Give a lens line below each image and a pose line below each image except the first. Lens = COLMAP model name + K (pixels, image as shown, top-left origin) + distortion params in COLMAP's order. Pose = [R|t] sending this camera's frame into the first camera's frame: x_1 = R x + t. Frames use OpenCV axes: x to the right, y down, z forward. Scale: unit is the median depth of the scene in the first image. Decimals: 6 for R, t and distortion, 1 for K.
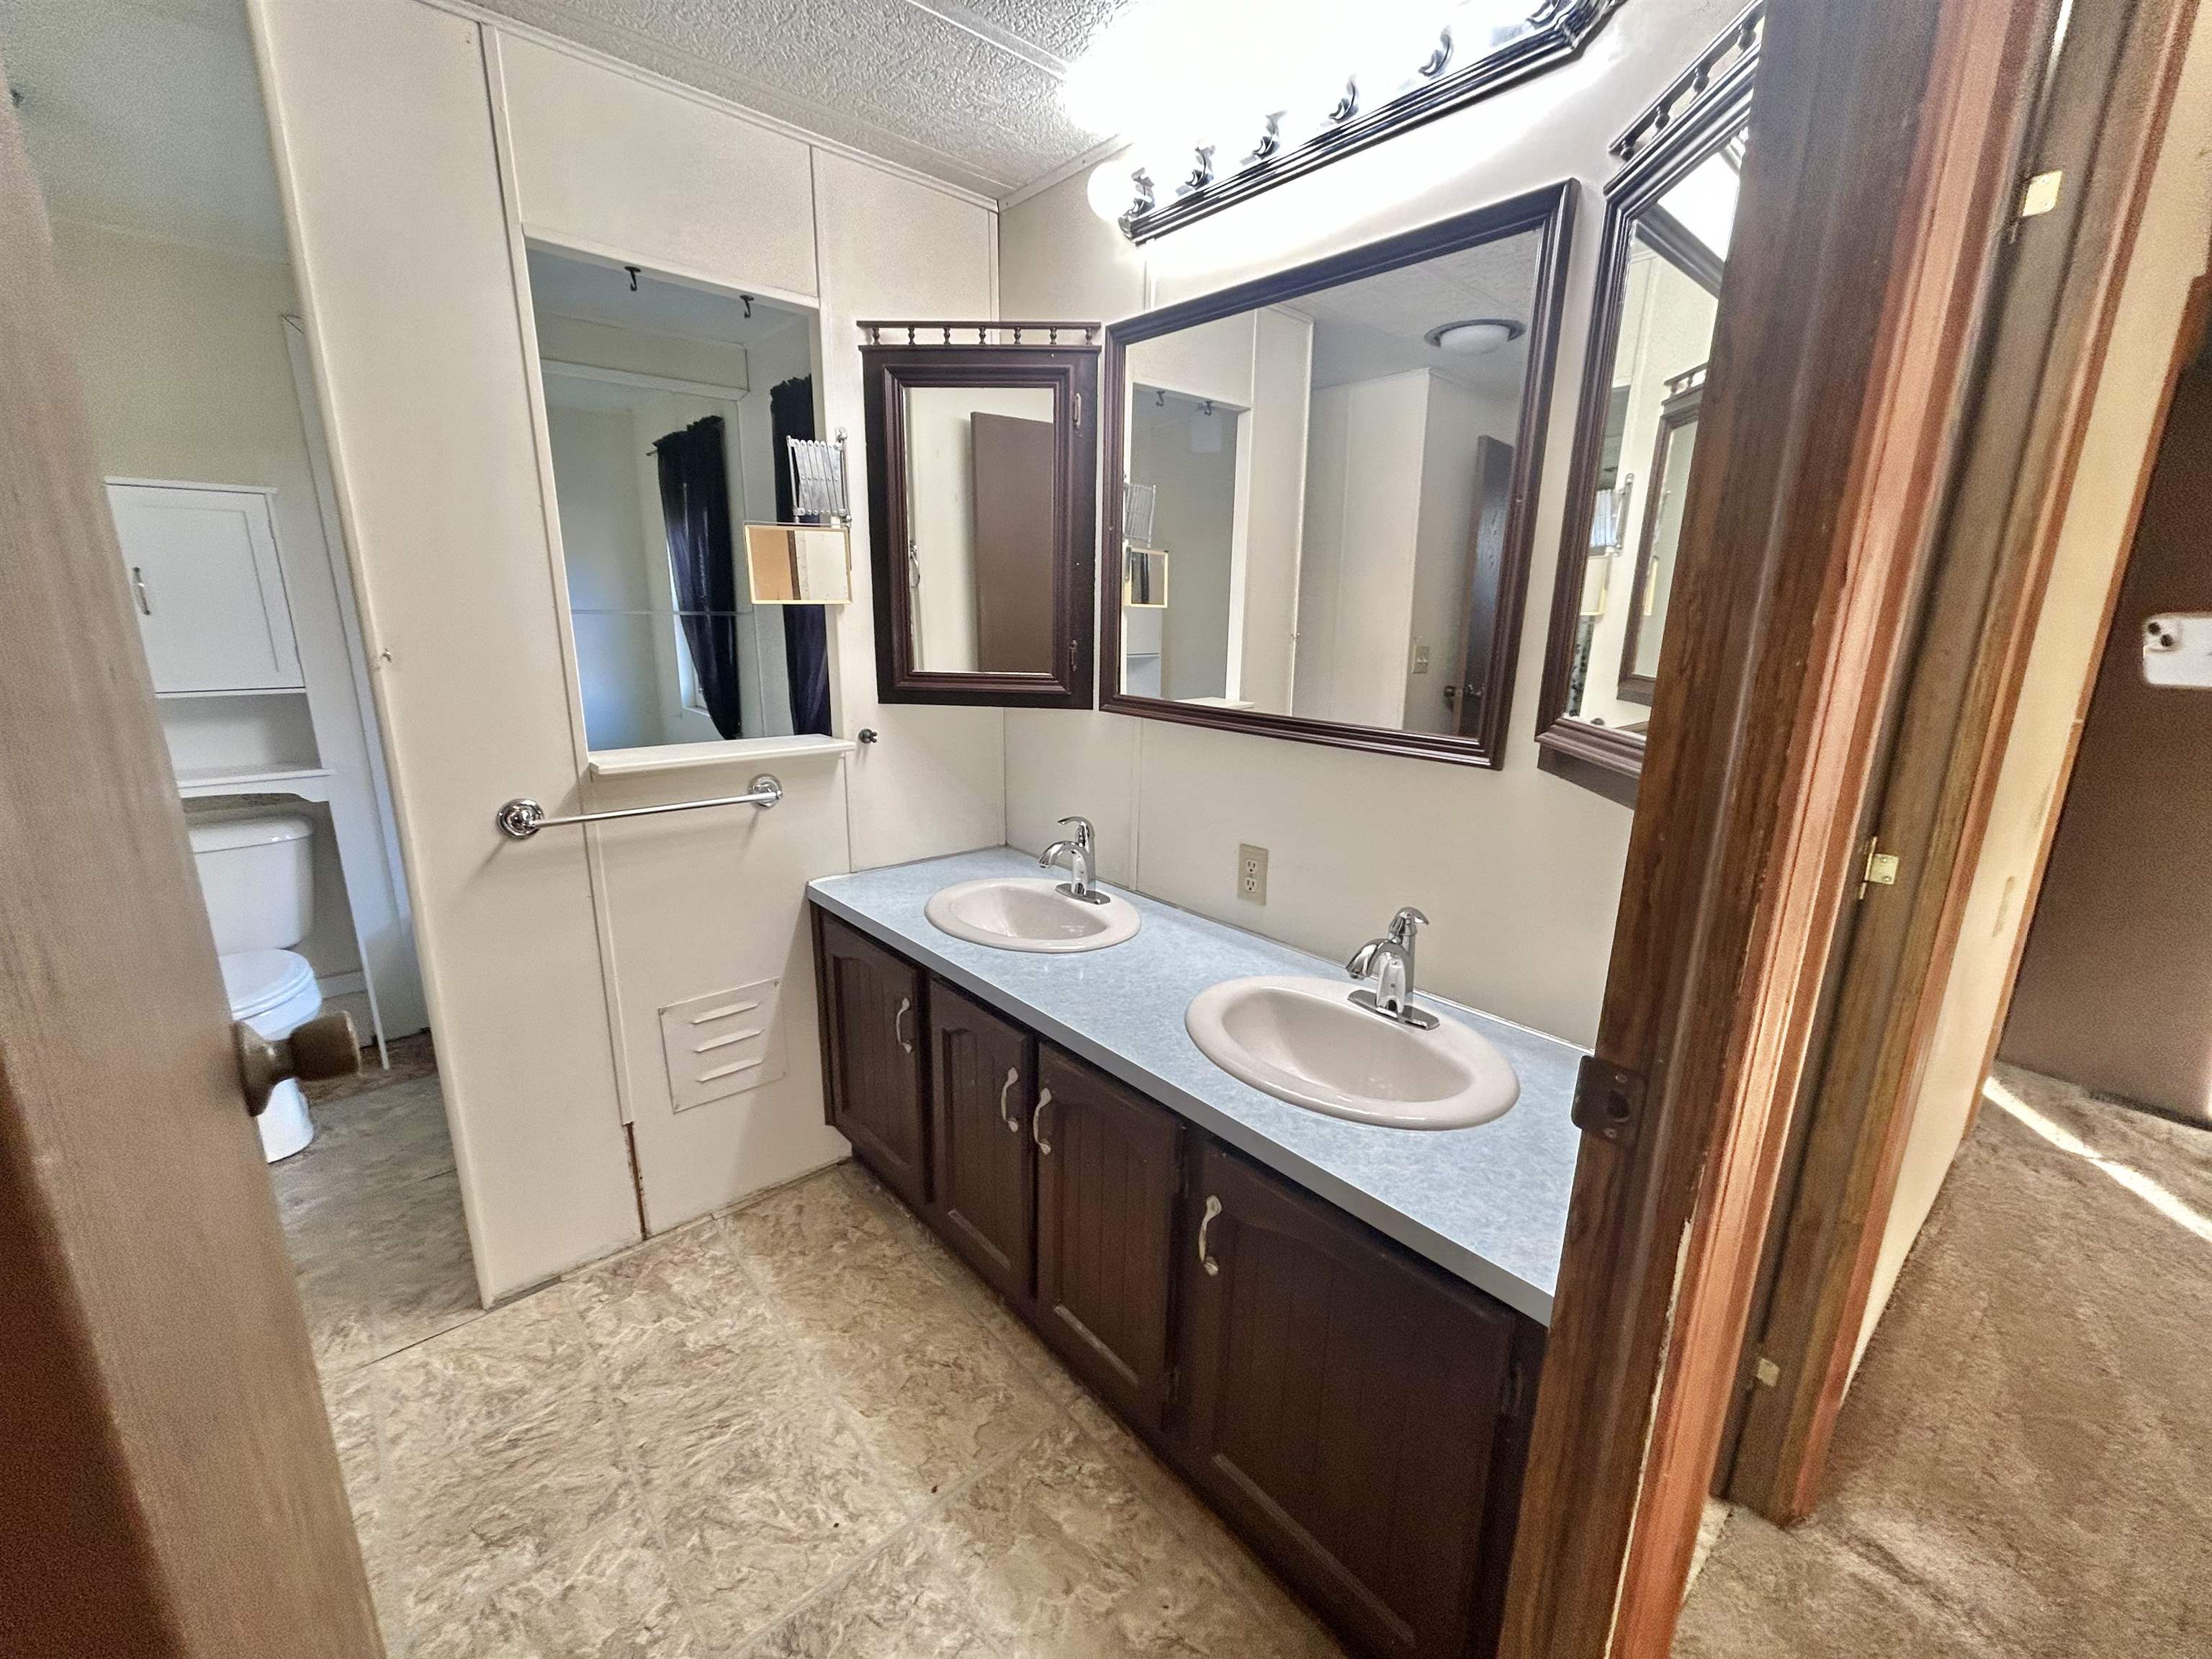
lens RADIAL K [[885.7, 0, 1101.7], [0, 885.7, 829.7], [0, 0, 1]] dist [0.000111, -0.000007]
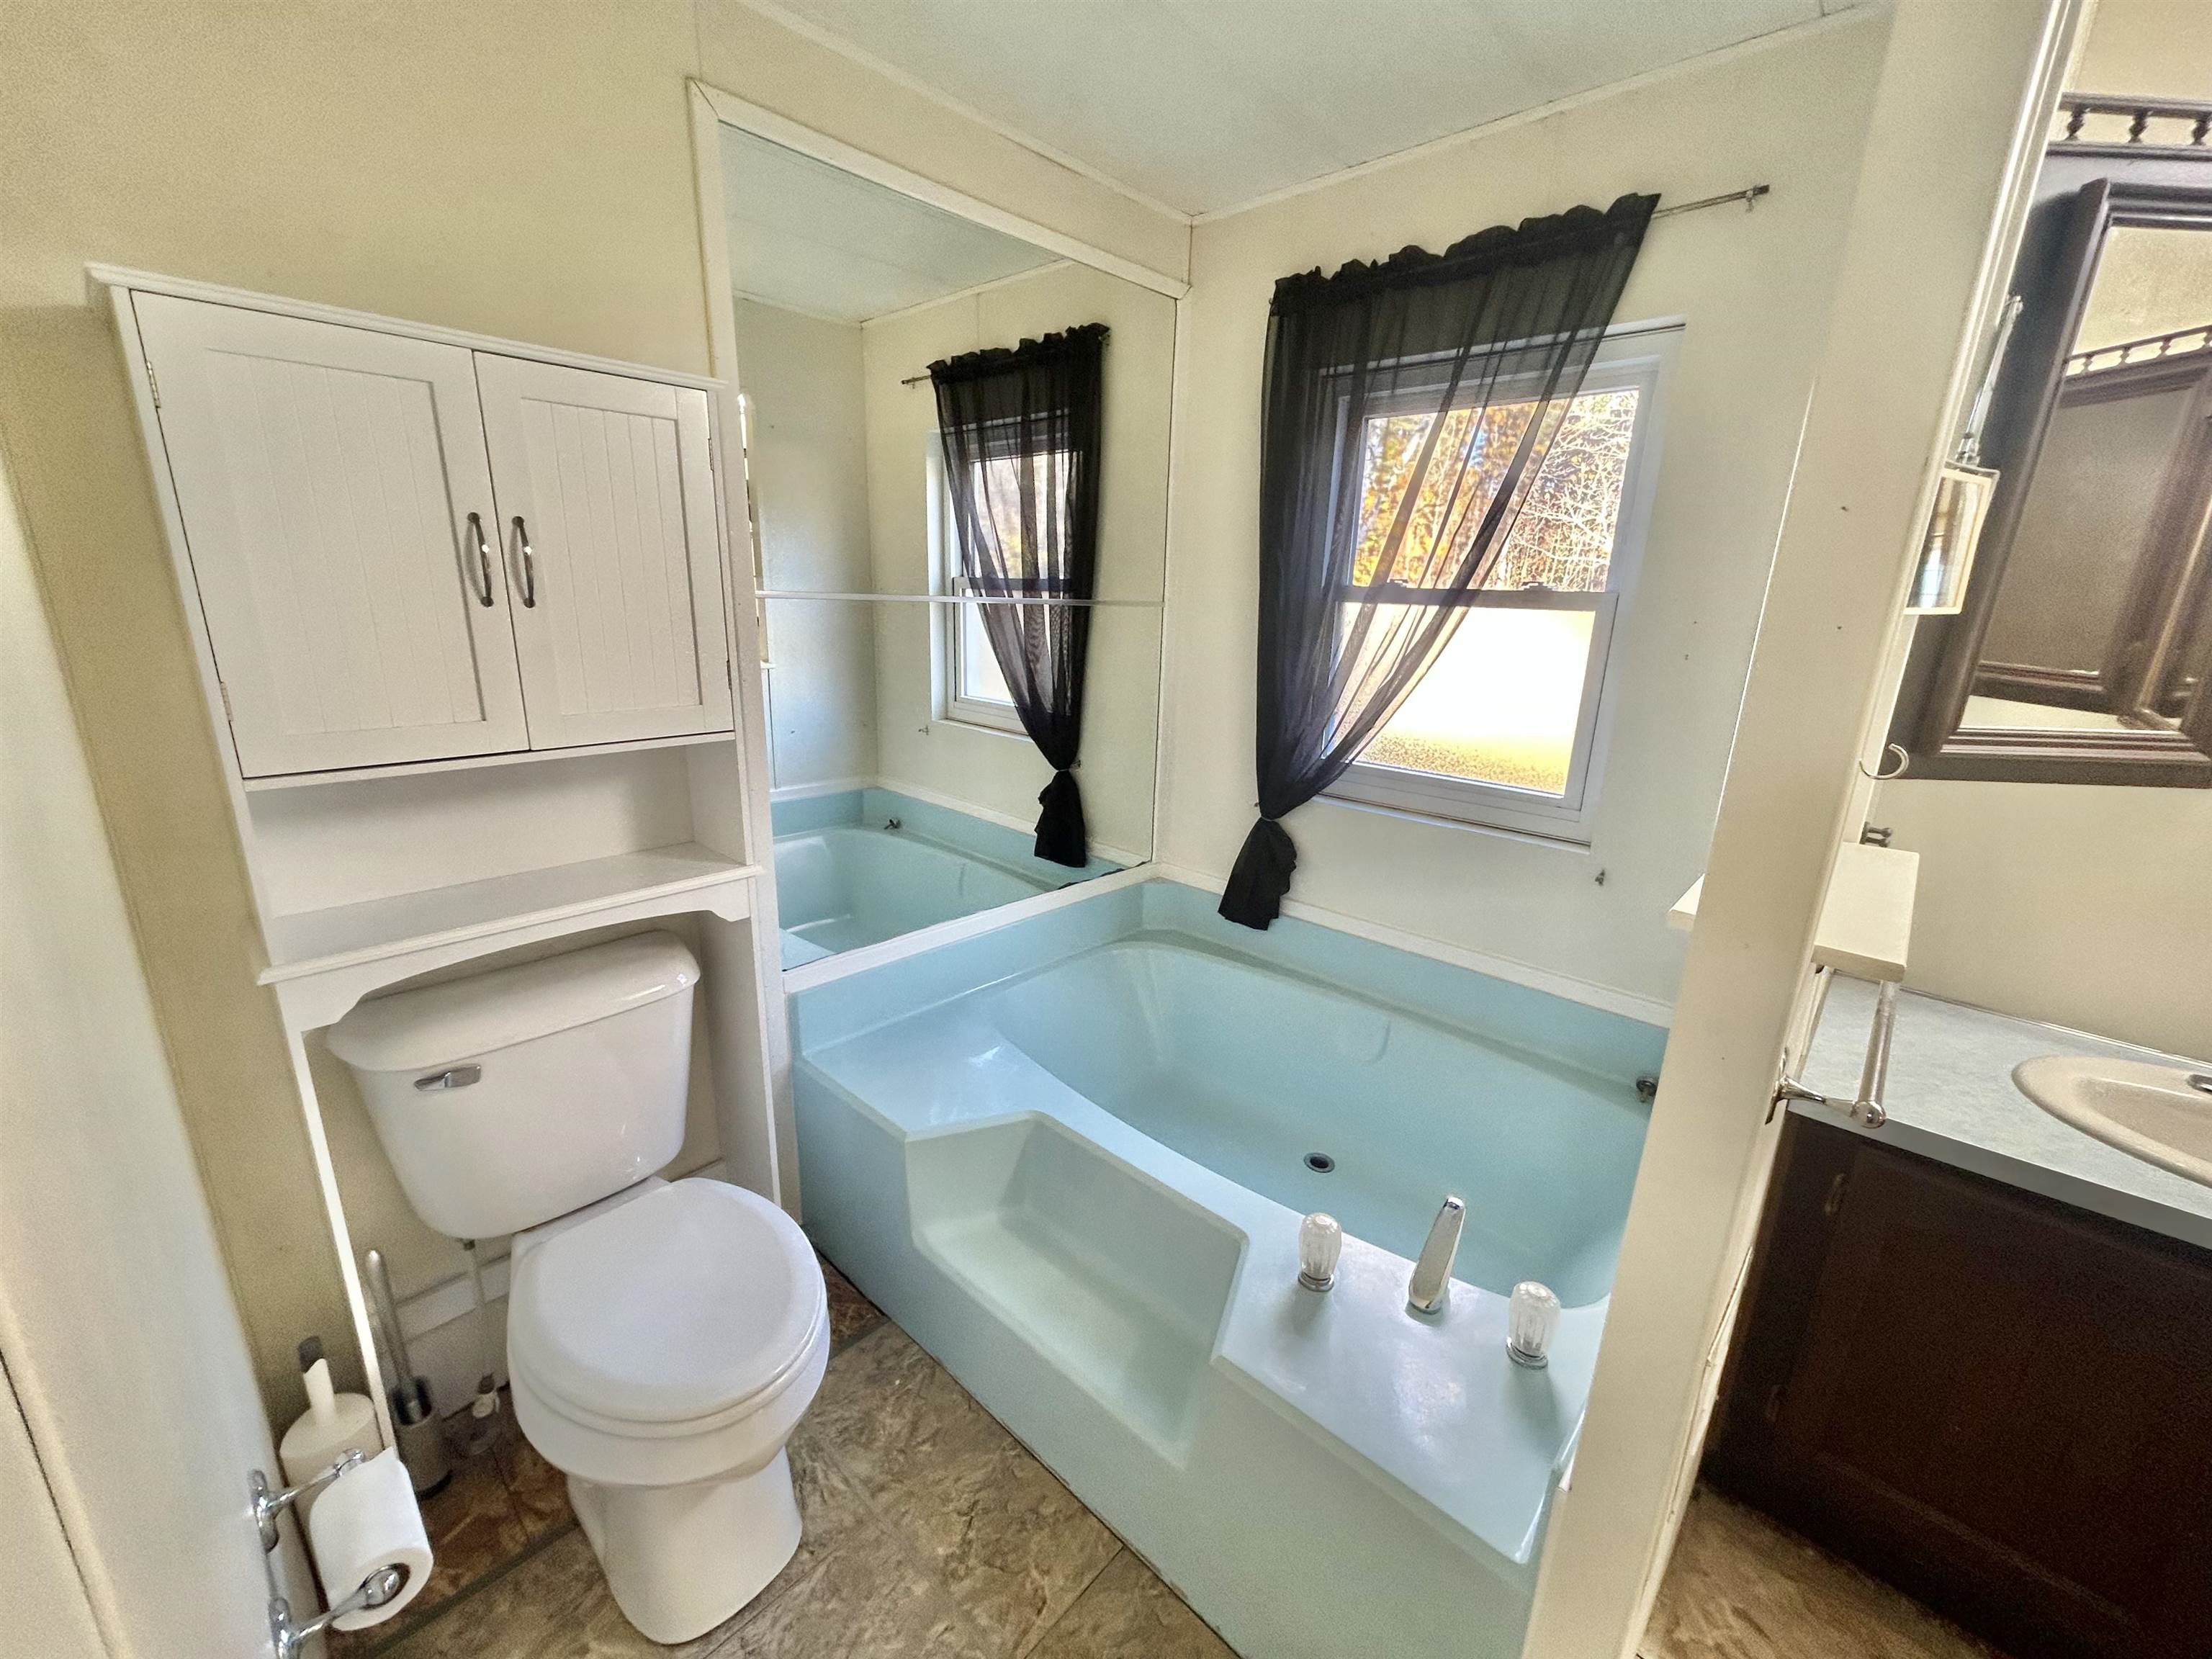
lens RADIAL K [[885.7, 0, 1107.0], [0, 885.7, 831.6], [0, 0, 1]] dist [0.000111, -0.000007]
pose [[0.994341, -0.010476, 0.105721, -0.700095], [0.007945, 0.999672, 0.024333, -0.104895], [-0.105942, -0.023356, 0.994098, 0.382328]]
